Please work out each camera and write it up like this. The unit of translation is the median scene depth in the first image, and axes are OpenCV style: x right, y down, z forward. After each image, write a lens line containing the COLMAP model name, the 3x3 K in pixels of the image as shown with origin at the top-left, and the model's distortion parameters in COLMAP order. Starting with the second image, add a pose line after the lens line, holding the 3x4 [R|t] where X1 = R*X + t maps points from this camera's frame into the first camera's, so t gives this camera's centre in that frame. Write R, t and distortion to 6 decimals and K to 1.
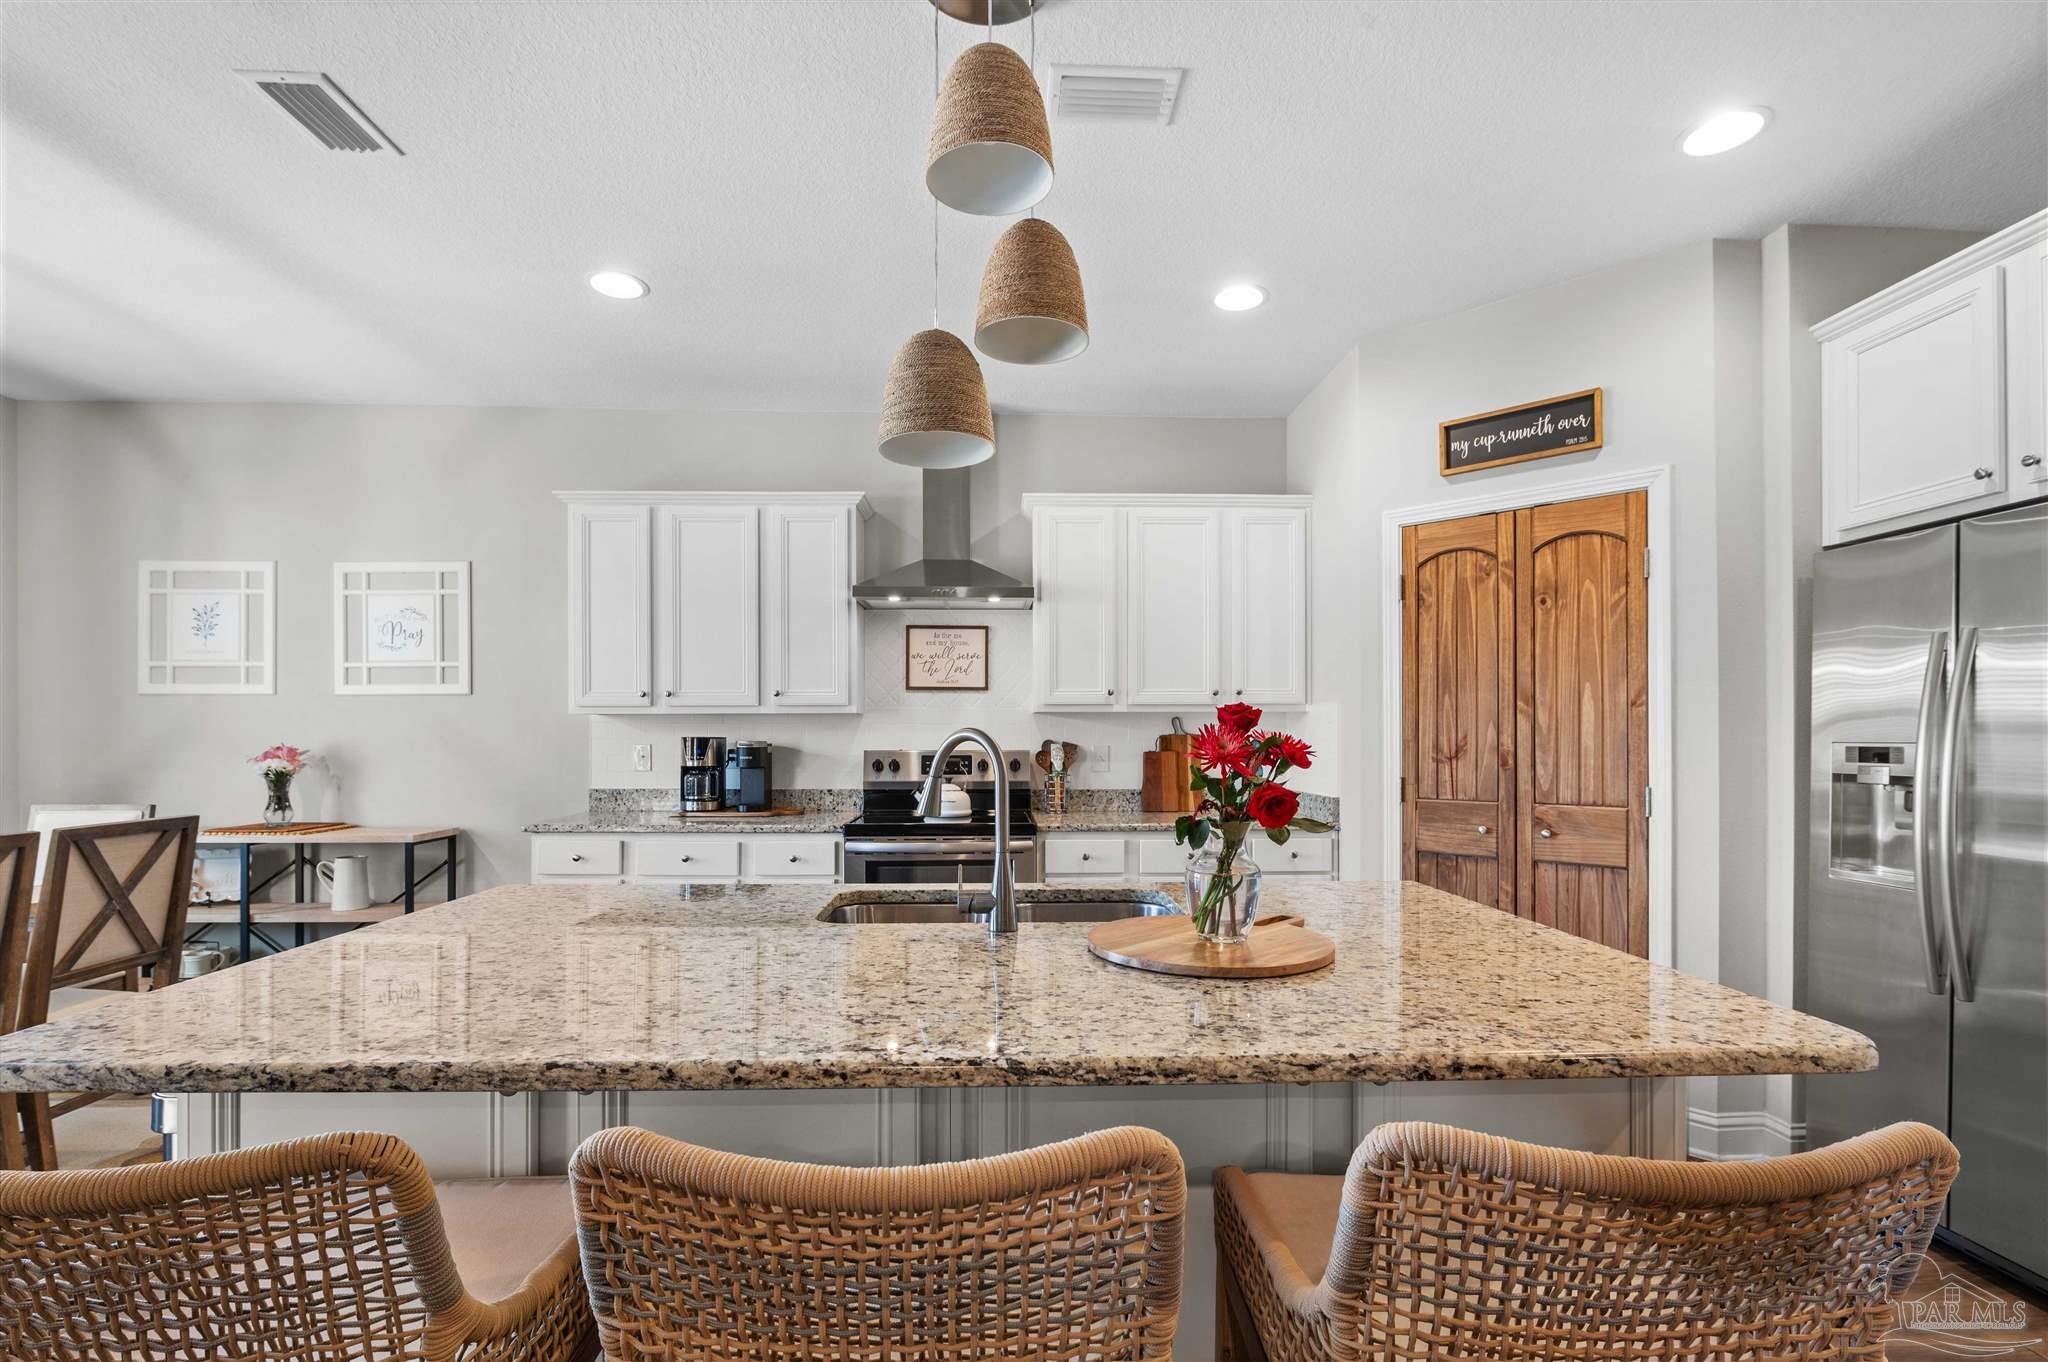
lens RADIAL K [[932.0, 0, 1021.9], [0, 932.0, 731.0], [0, 0, 1]] dist [-0.004463, -0.000455]
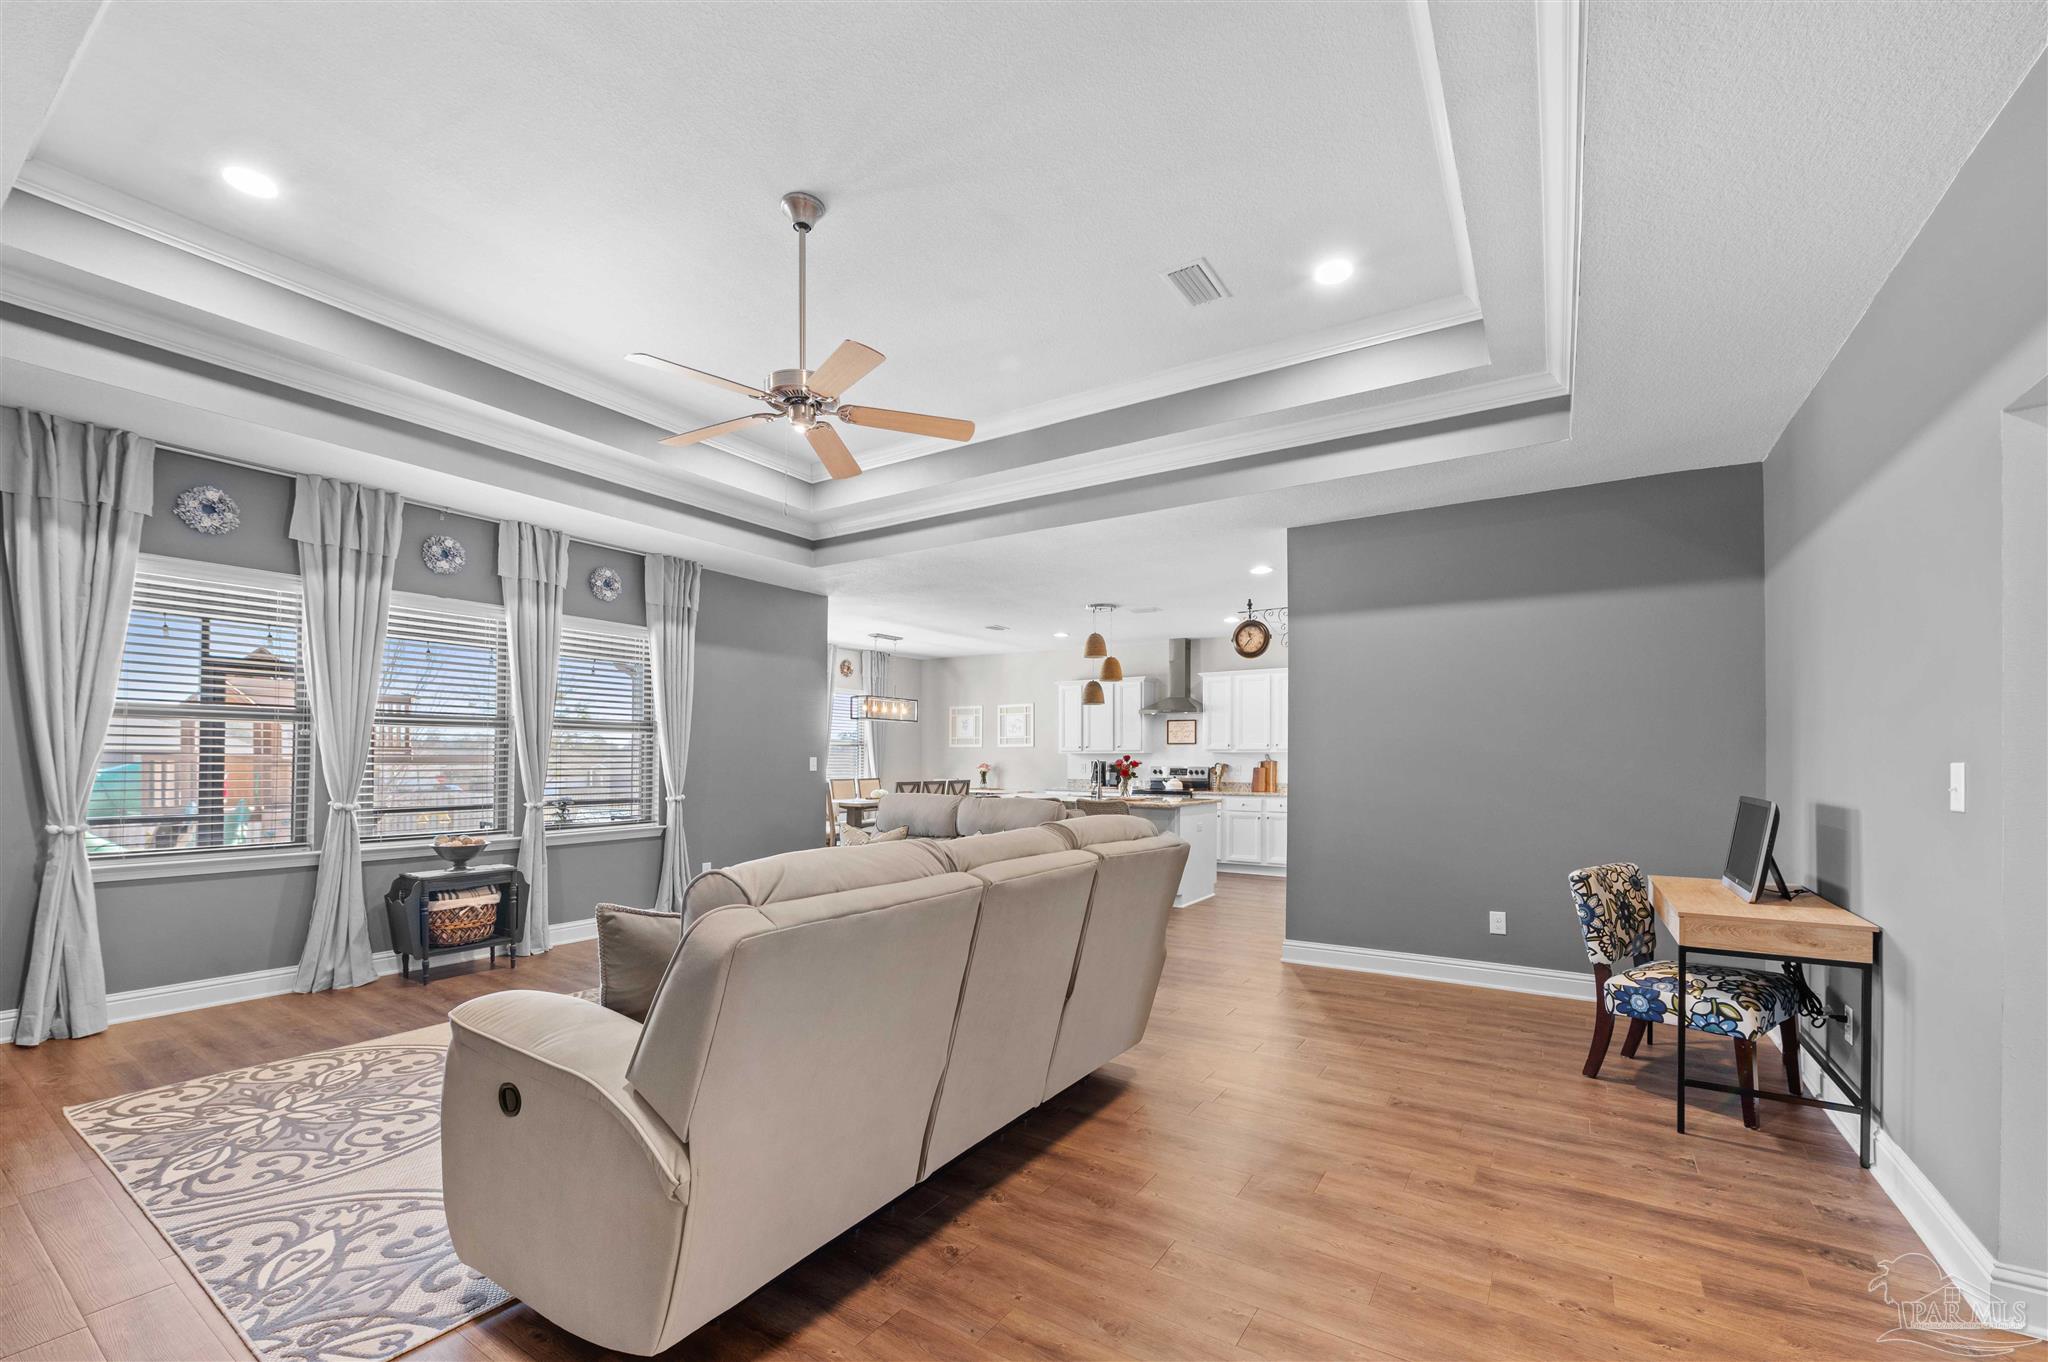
lens RADIAL K [[833.8, 0, 1028.0], [0, 833.8, 737.0], [0, 0, 1]] dist [-0.002957, -0.000183]
pose [[0.823463, -0.012867, -0.567224, 1.180985], [-0.001861, 0.999676, -0.025378, -0.003502], [0.567367, 0.021953, 0.823172, -1.579760]]
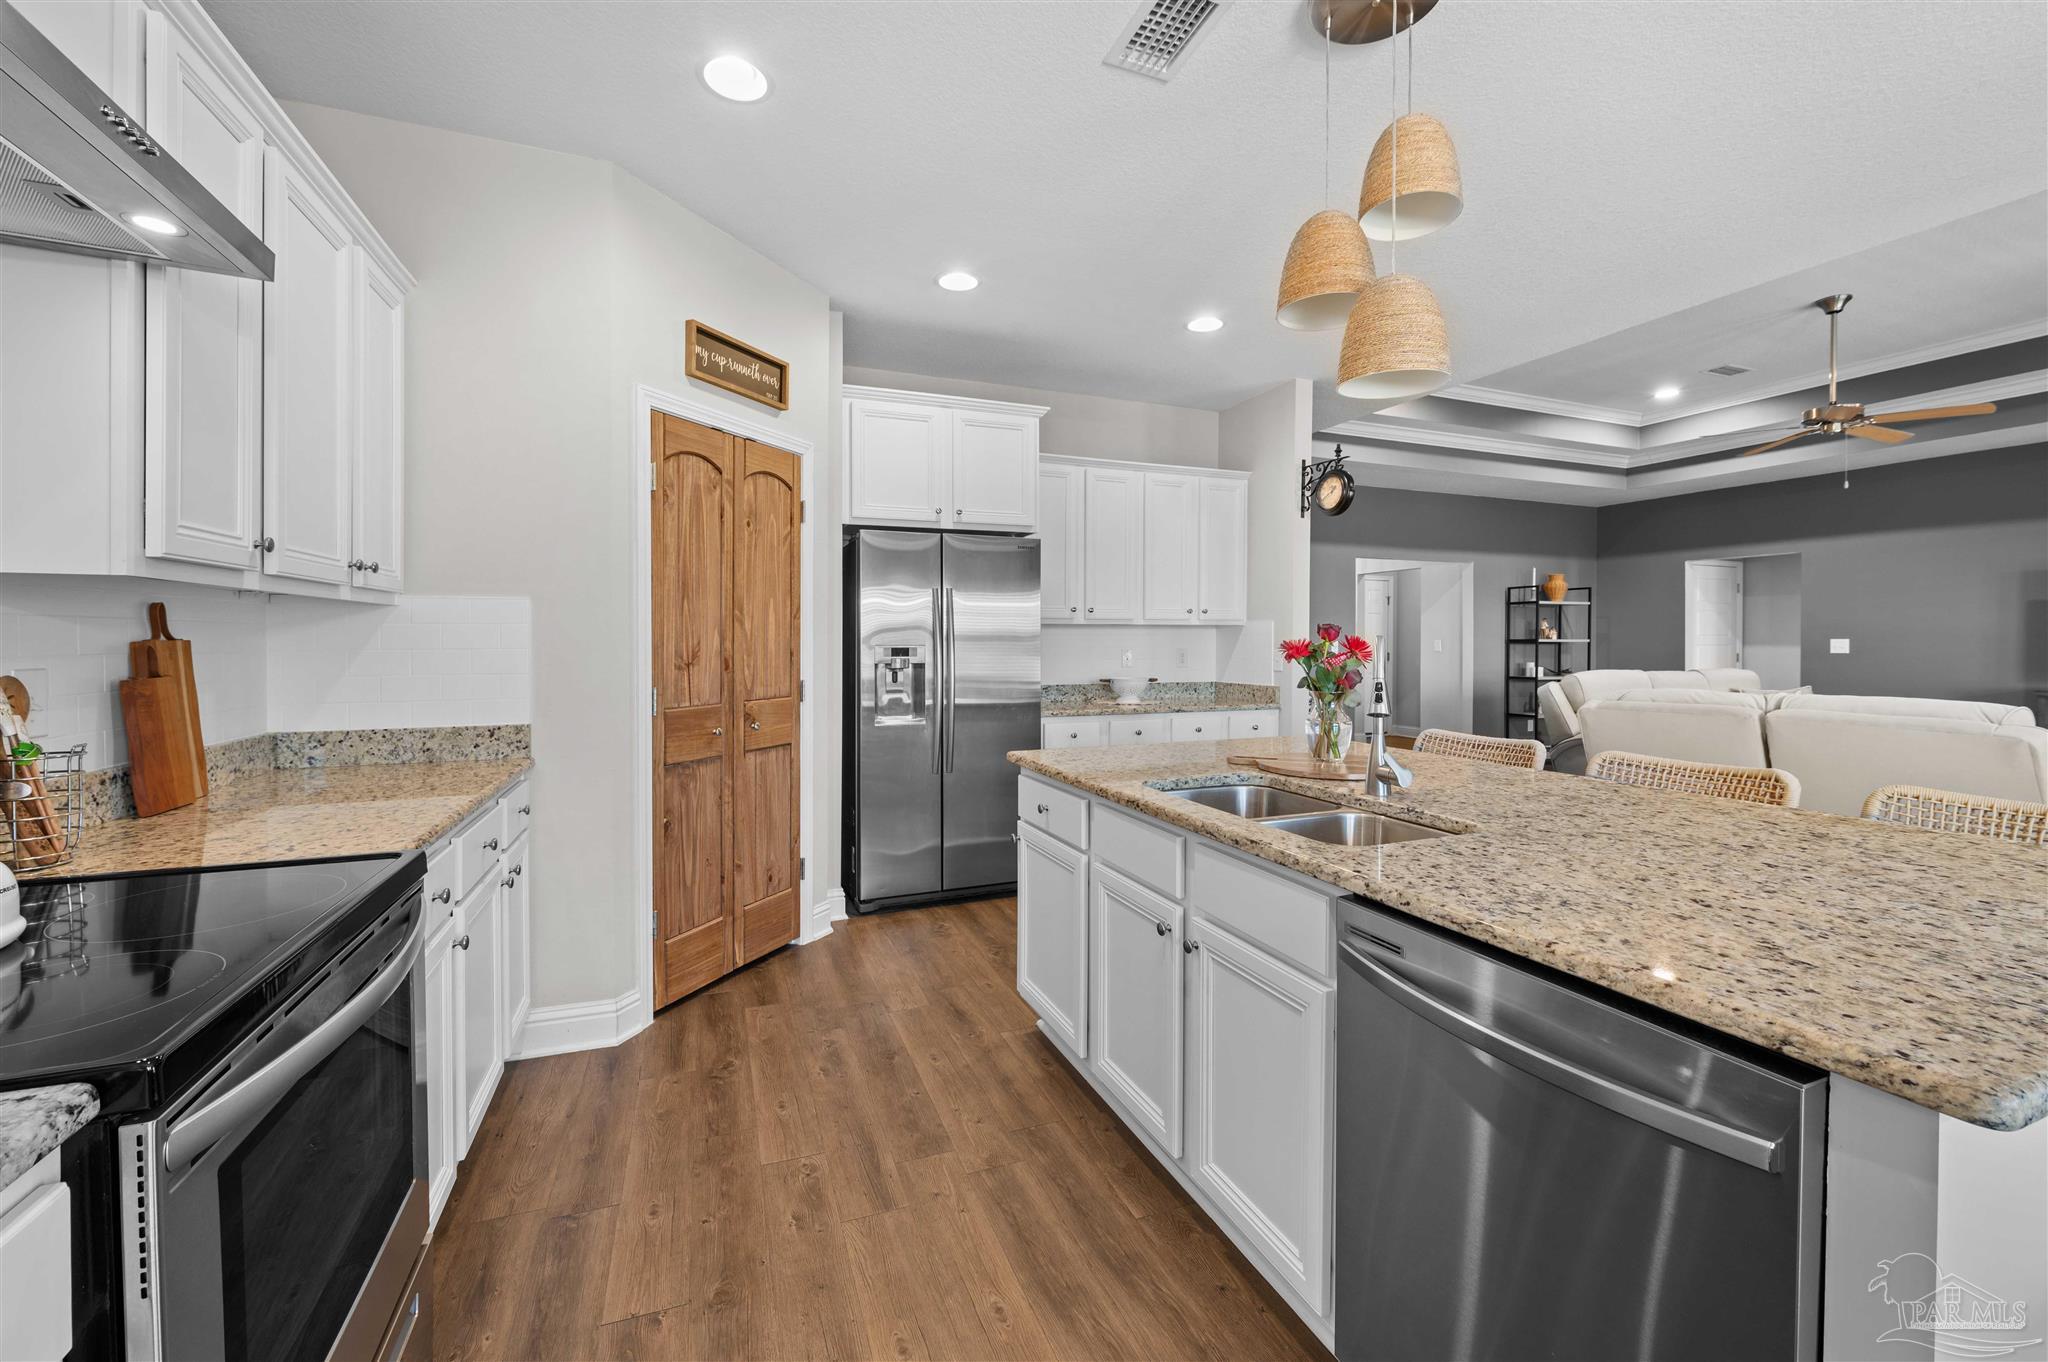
lens RADIAL K [[831.8, 0, 1024.3], [0, 831.8, 648.6], [0, 0, 1]] dist [-0.002268, -0.000284]
pose [[-0.348258, -0.008957, 0.937356, -0.475945], [-0.004113, 0.999959, 0.008027, 0.003778], [-0.937390, -0.001060, -0.348280, 0.958460]]
